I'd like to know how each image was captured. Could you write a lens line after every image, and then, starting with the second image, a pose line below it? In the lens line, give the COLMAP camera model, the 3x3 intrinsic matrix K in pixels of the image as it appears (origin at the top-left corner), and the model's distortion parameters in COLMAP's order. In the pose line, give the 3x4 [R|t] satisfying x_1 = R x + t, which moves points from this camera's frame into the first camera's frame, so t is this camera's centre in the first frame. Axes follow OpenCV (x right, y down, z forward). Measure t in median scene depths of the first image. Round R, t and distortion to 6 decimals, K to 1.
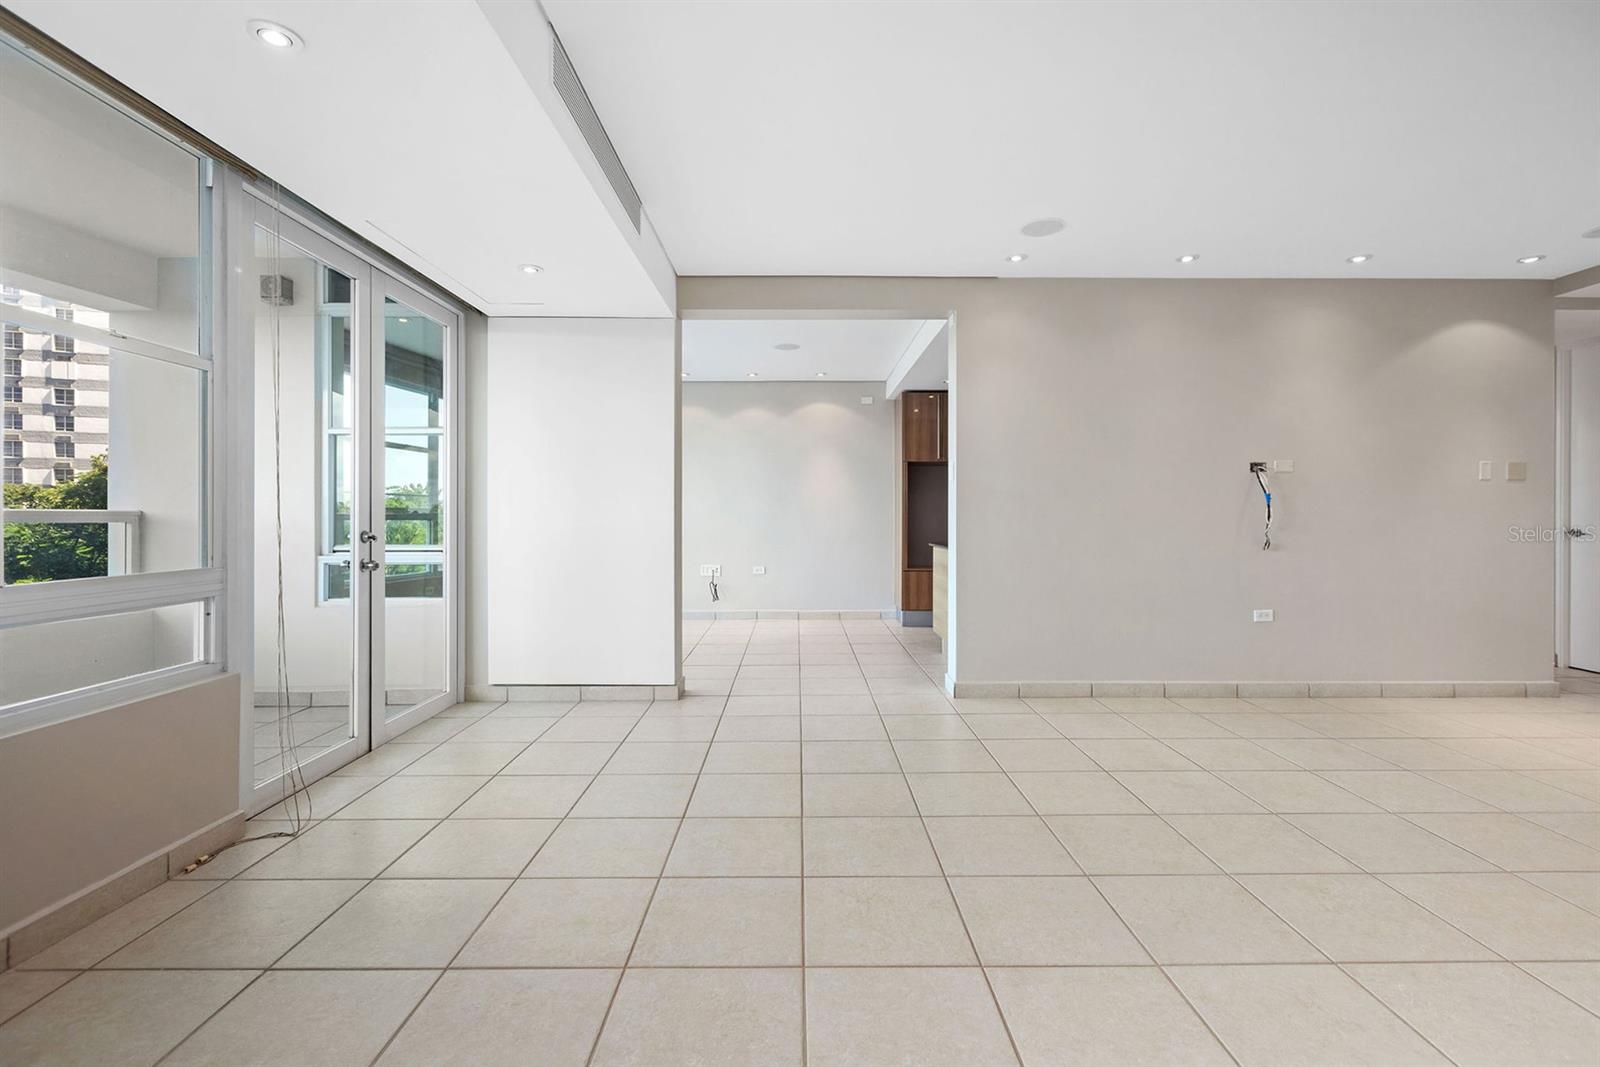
lens RADIAL K [[713.5, 0, 803.5], [0, 713.5, 518.6], [0, 0, 1]] dist [-0.000022, 0.000875]
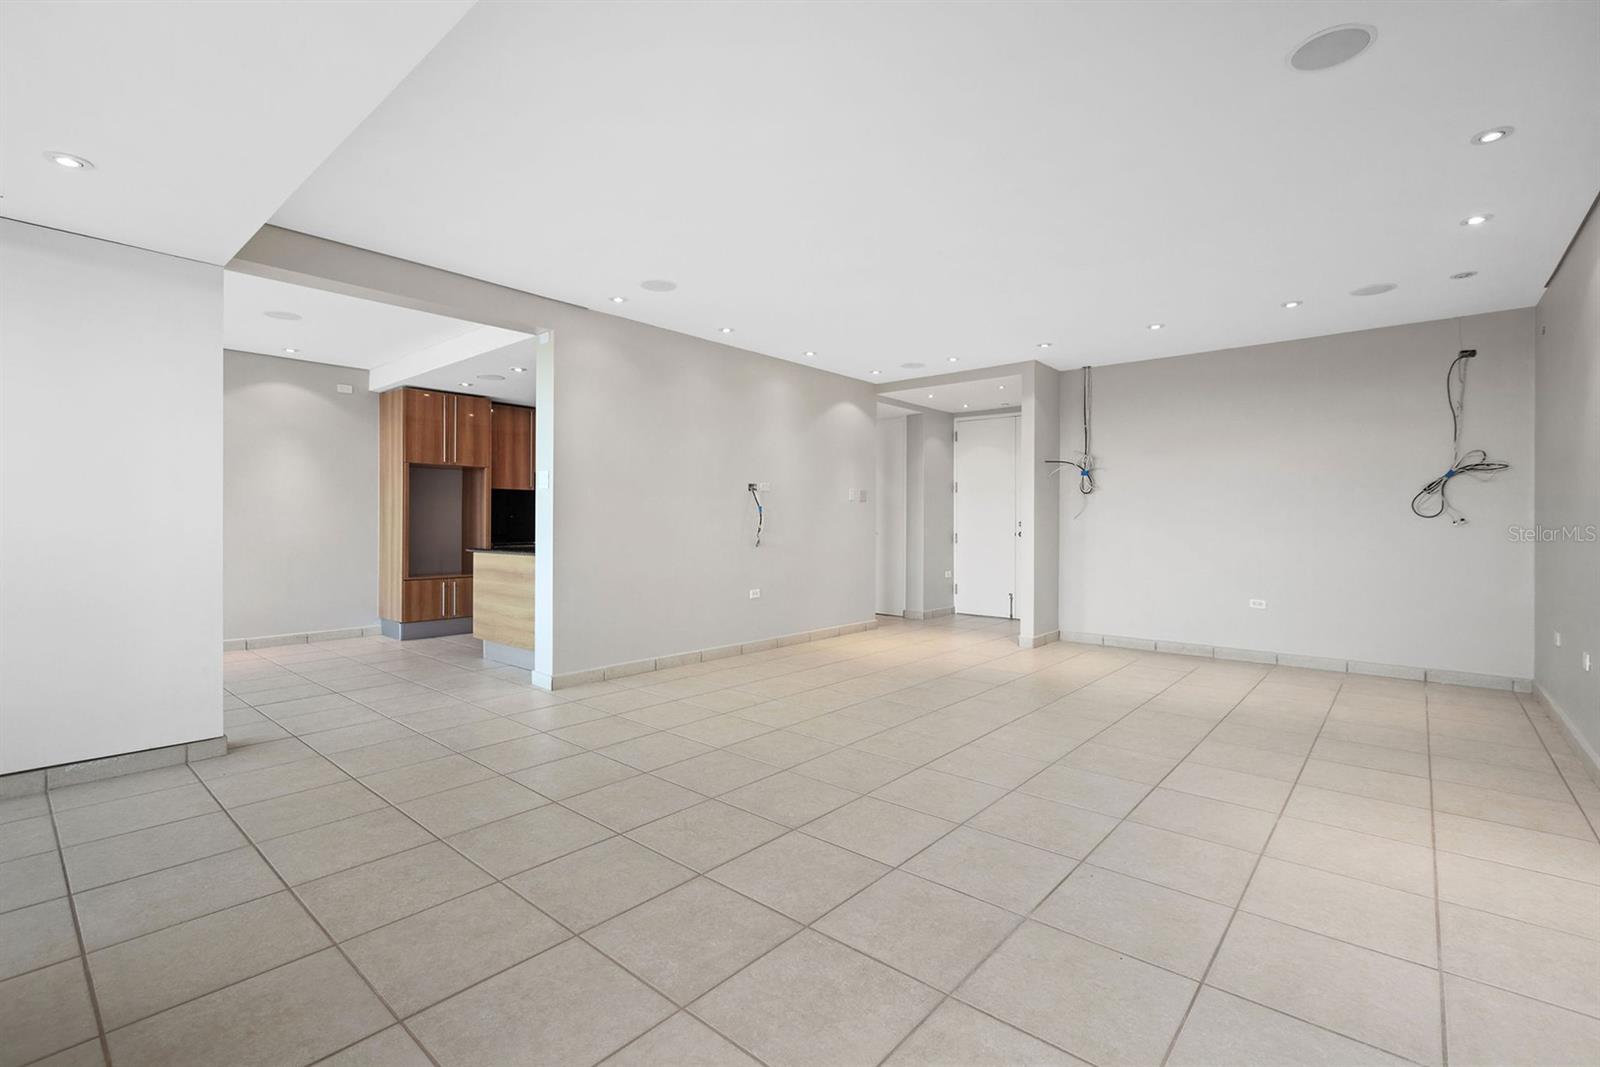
lens RADIAL K [[713.5, 0, 801.8], [0, 713.5, 521.6], [0, 0, 1]] dist [-0.000022, 0.000875]
pose [[0.659484, 0.003413, 0.751711, -0.347154], [-0.000659, 0.999992, -0.003962, 0.000767], [-0.751718, 0.002118, 0.659481, 0.009010]]
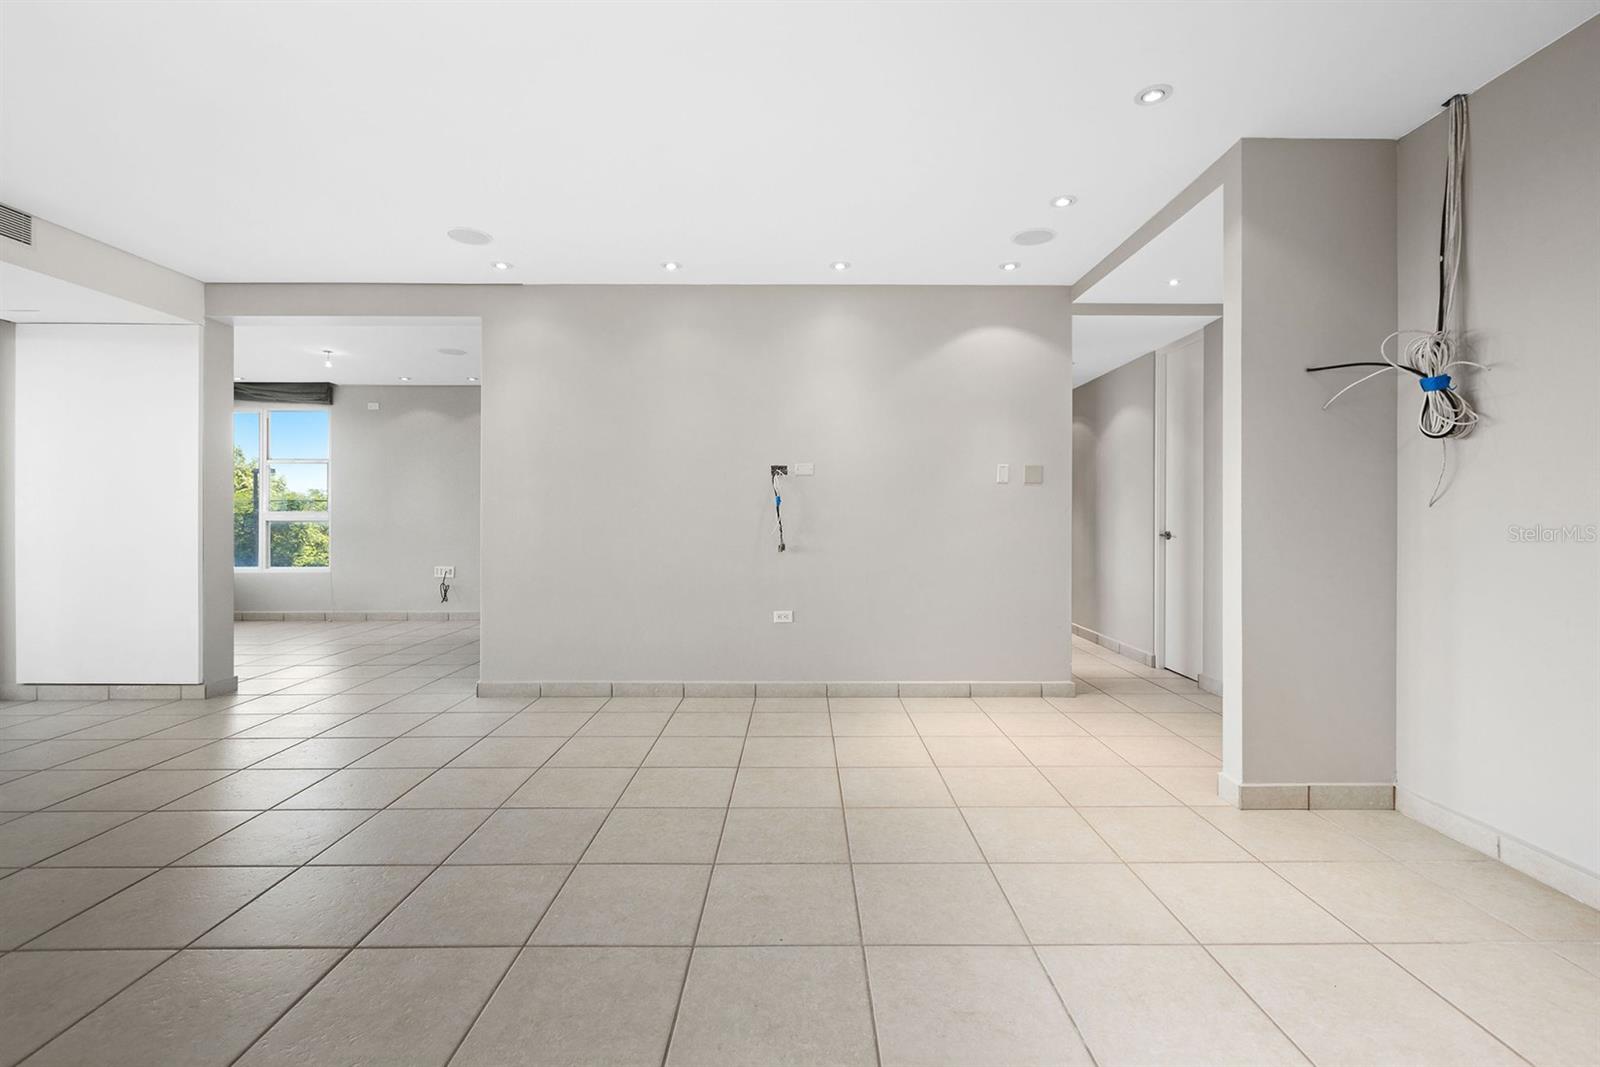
lens RADIAL K [[713.5, 0, 806.1], [0, 713.5, 518.2], [0, 0, 1]] dist [-0.000022, 0.000875]
pose [[0.999986, 0.000056, -0.005243, 0.683107], [-0.000077, 0.999992, -0.004039, 0.000190], [0.005243, 0.004040, 0.999978, -0.015410]]
